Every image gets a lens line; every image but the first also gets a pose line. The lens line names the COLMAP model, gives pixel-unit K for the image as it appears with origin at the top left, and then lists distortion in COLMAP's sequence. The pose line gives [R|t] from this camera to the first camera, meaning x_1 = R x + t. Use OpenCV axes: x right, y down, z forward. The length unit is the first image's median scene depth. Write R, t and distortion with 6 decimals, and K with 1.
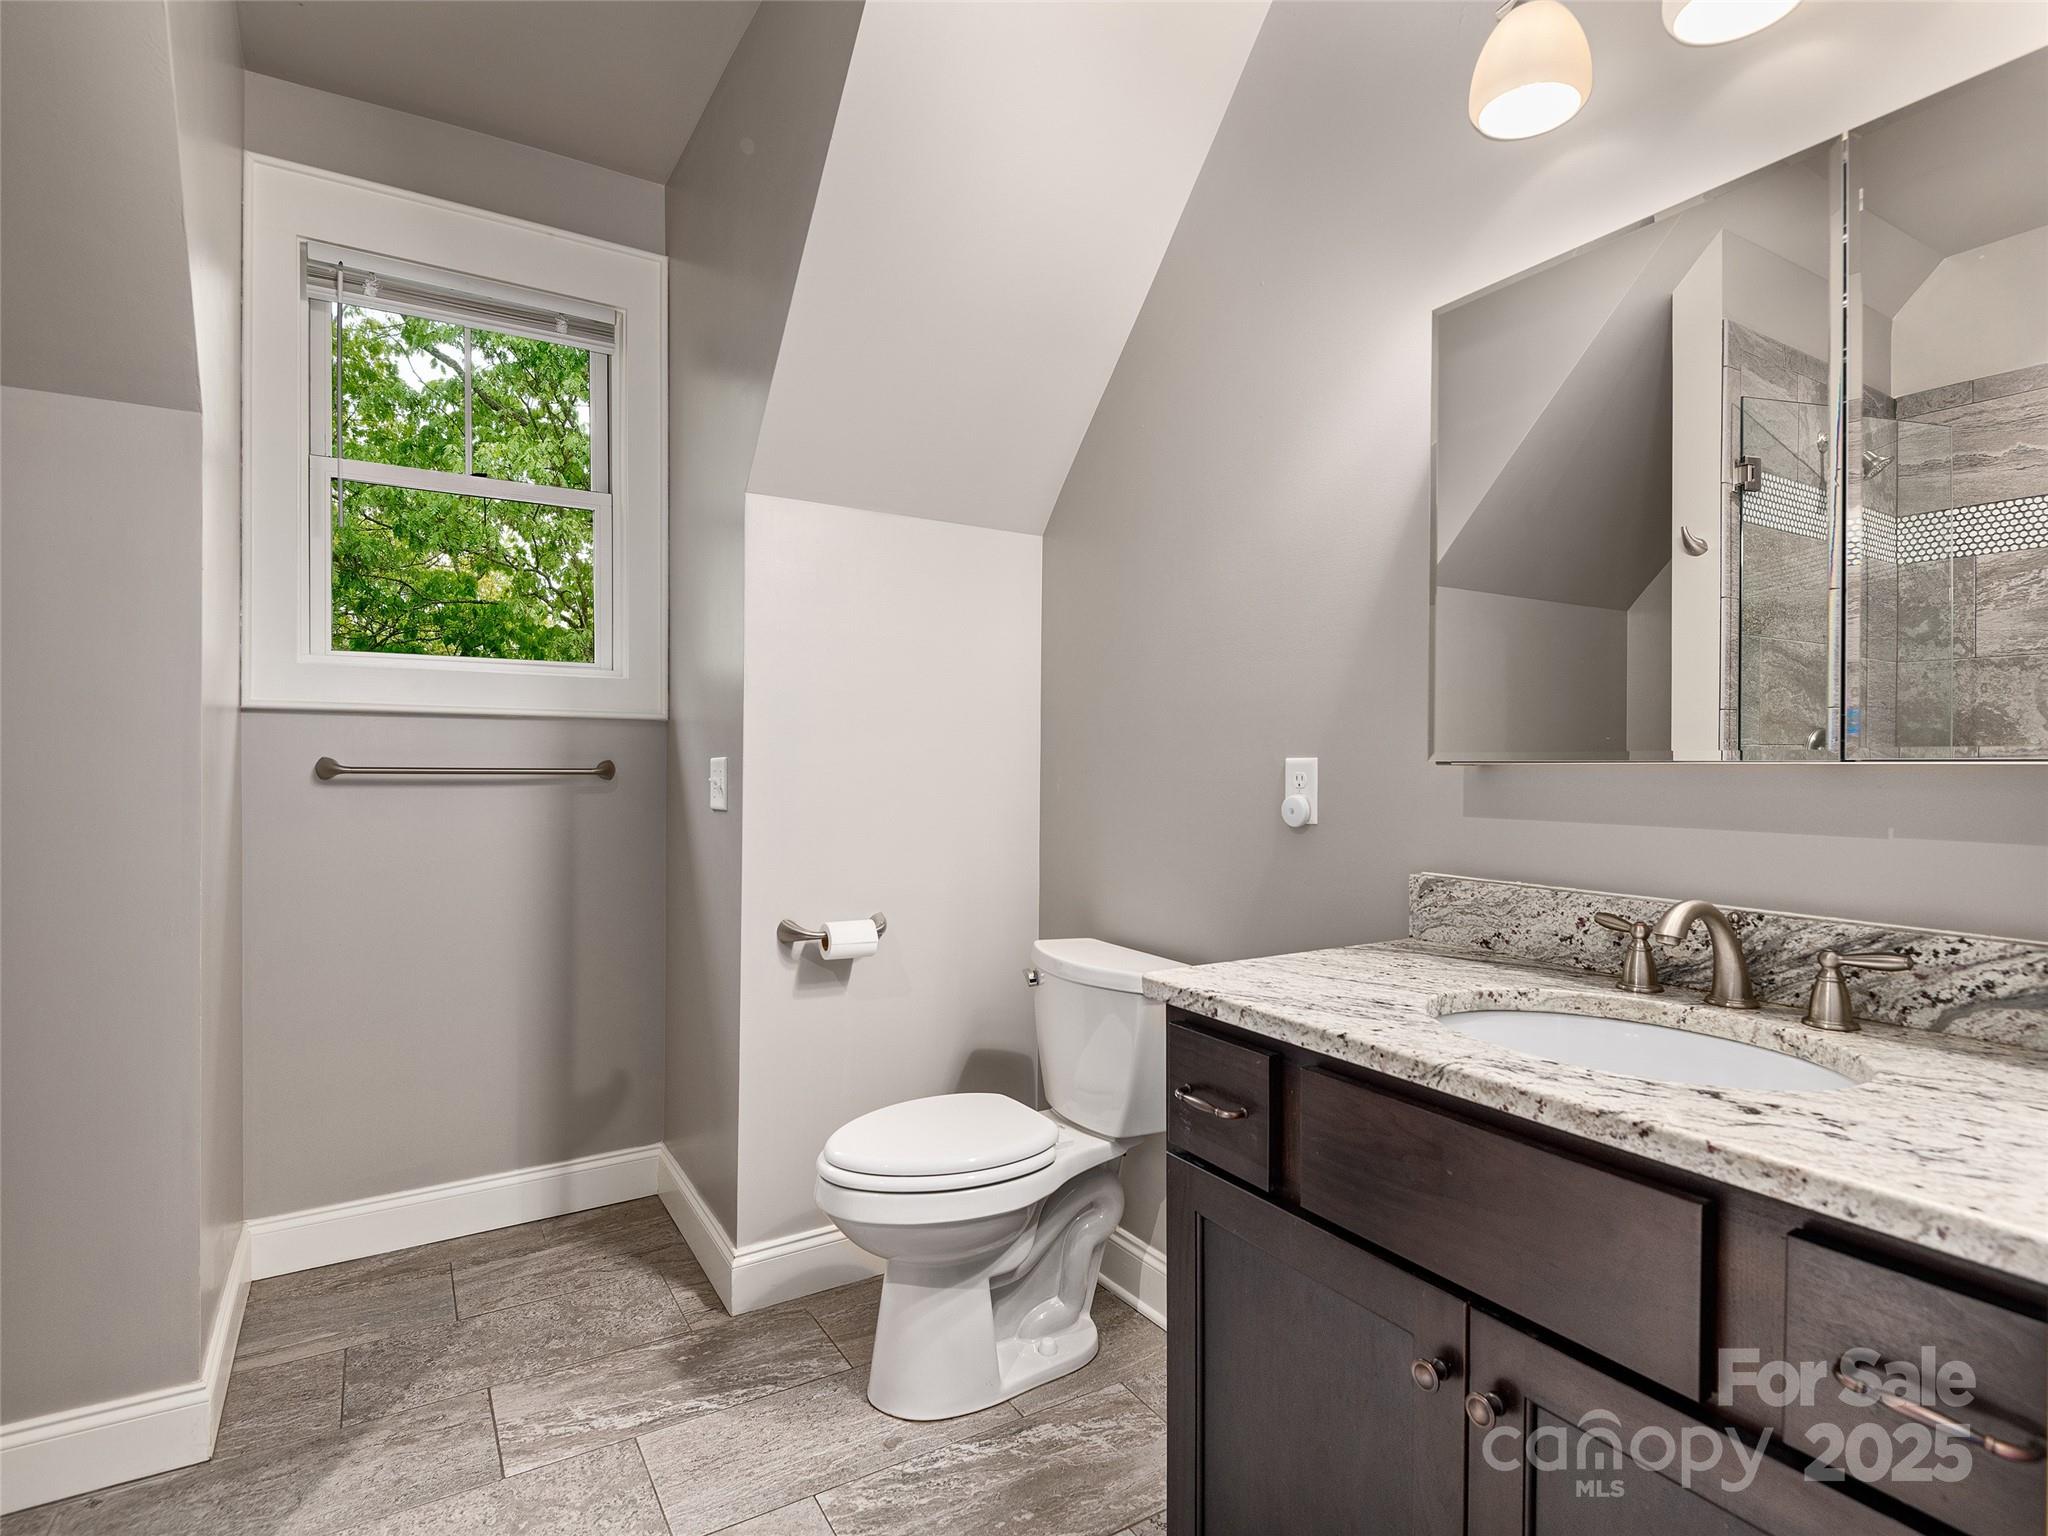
lens RADIAL K [[1050.6, 0, 1023.5], [0, 1050.6, 770.4], [0, 0, 1]] dist [0.016234, -0.008103]
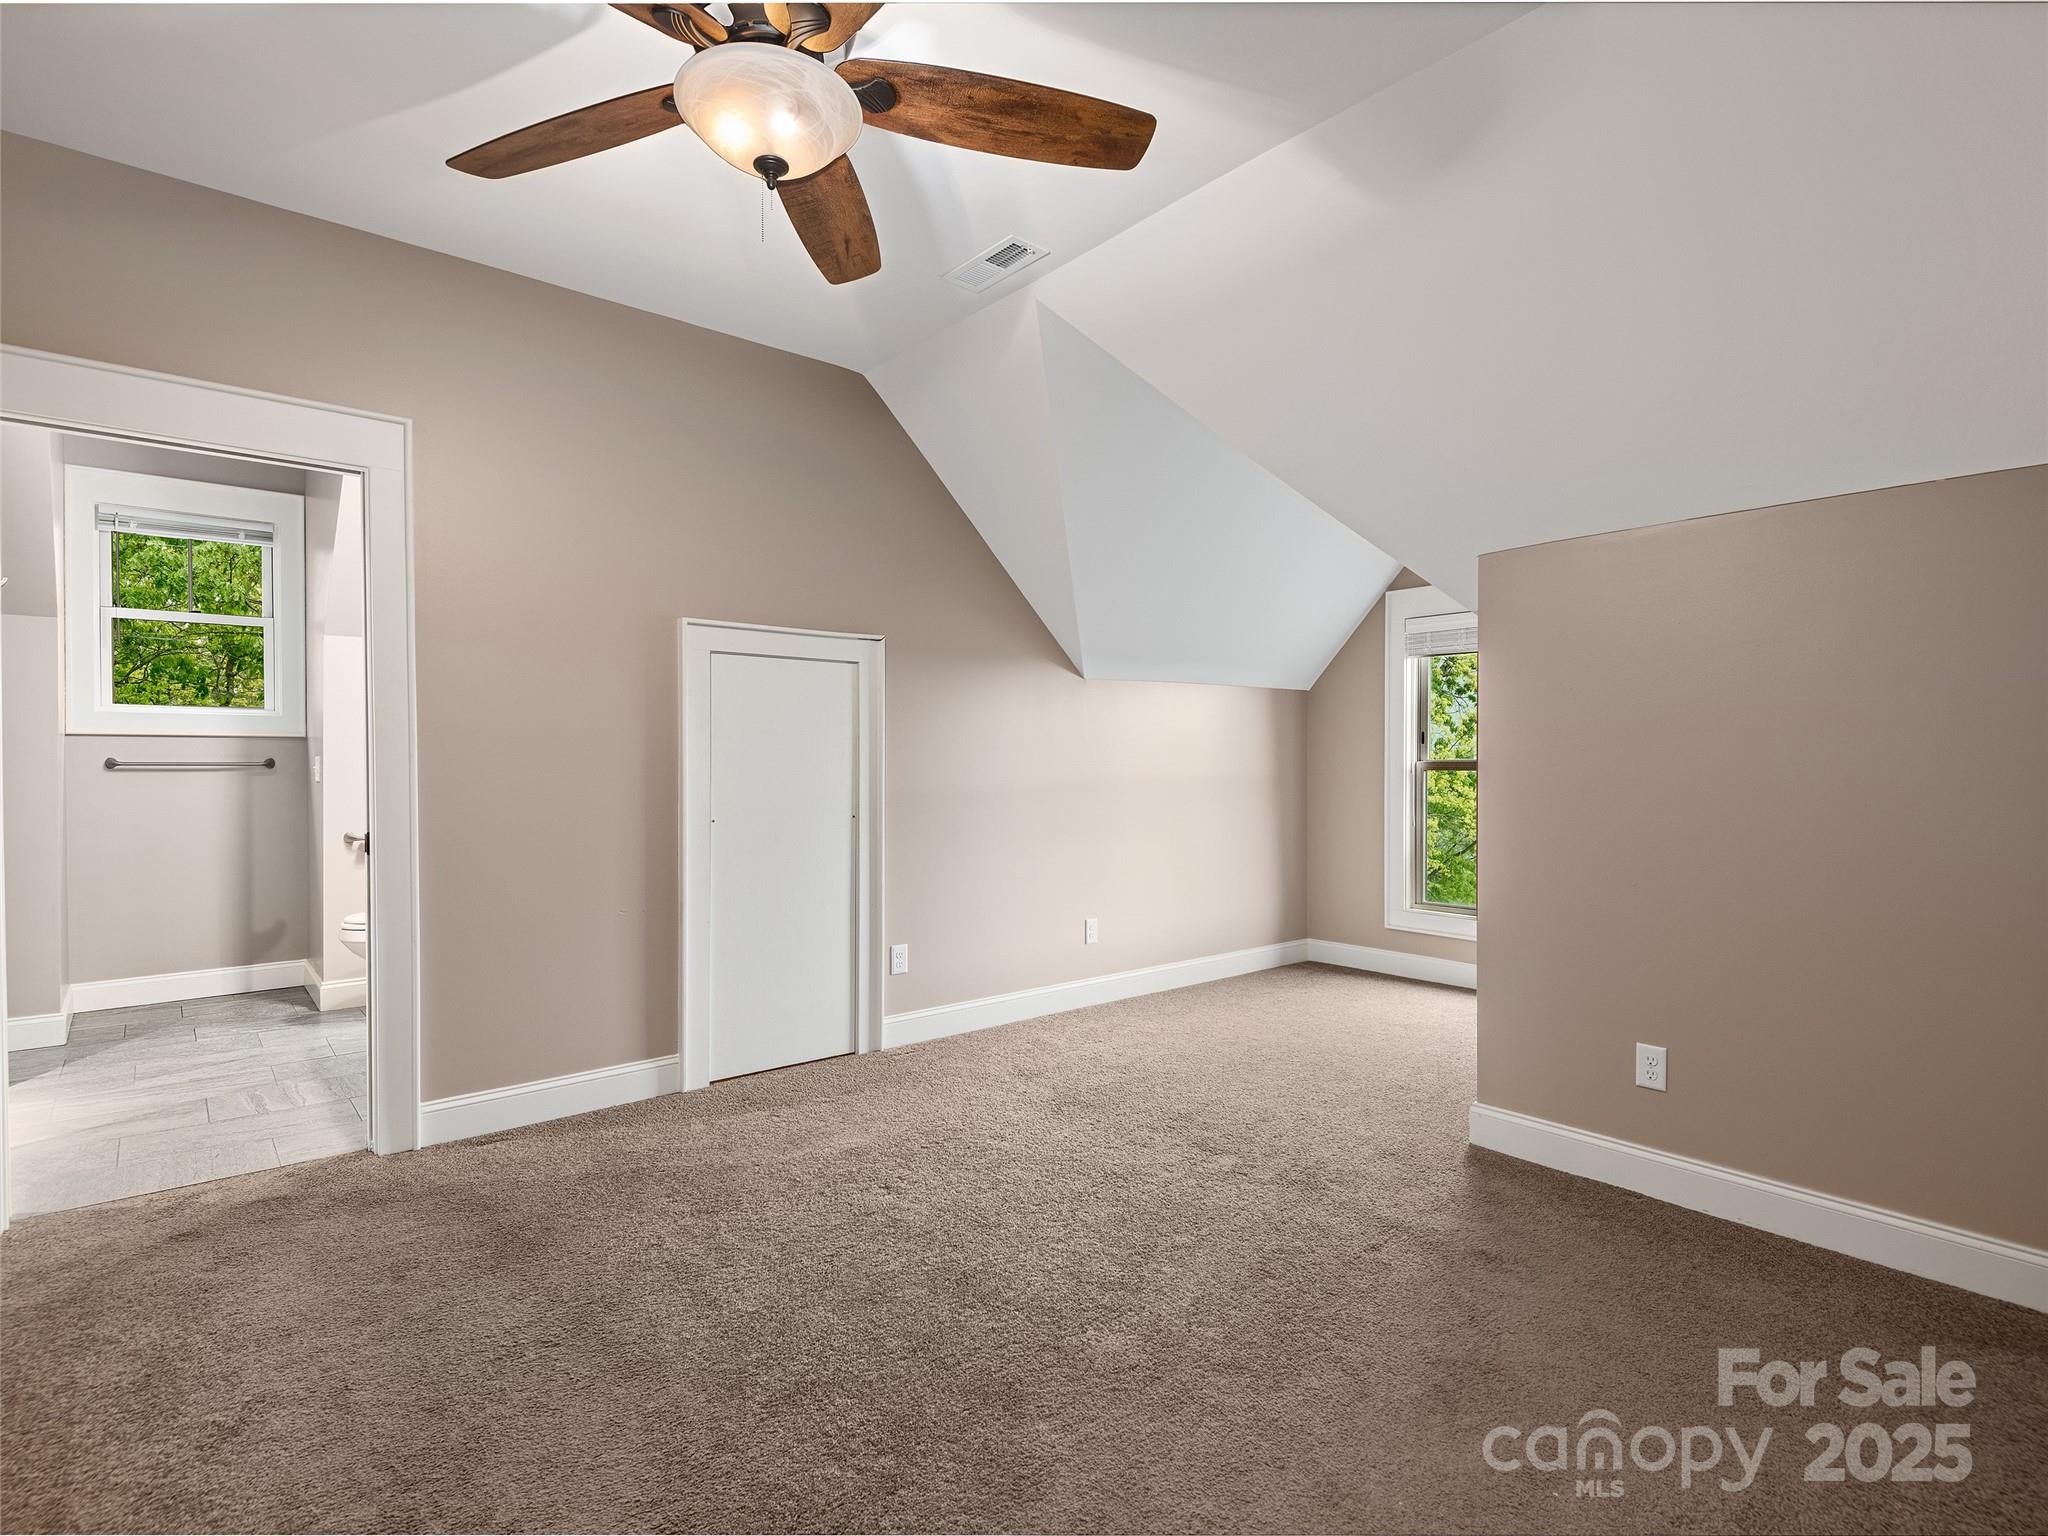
lens RADIAL K [[1050.6, 0, 1012.8], [0, 1050.6, 770.5], [0, 0, 1]] dist [0.016234, -0.008103]
pose [[0.990569, -0.007543, 0.136806, 0.730239], [0.007346, 0.999971, 0.001946, 0.019836], [-0.136816, -0.000923, 0.990596, -1.173908]]
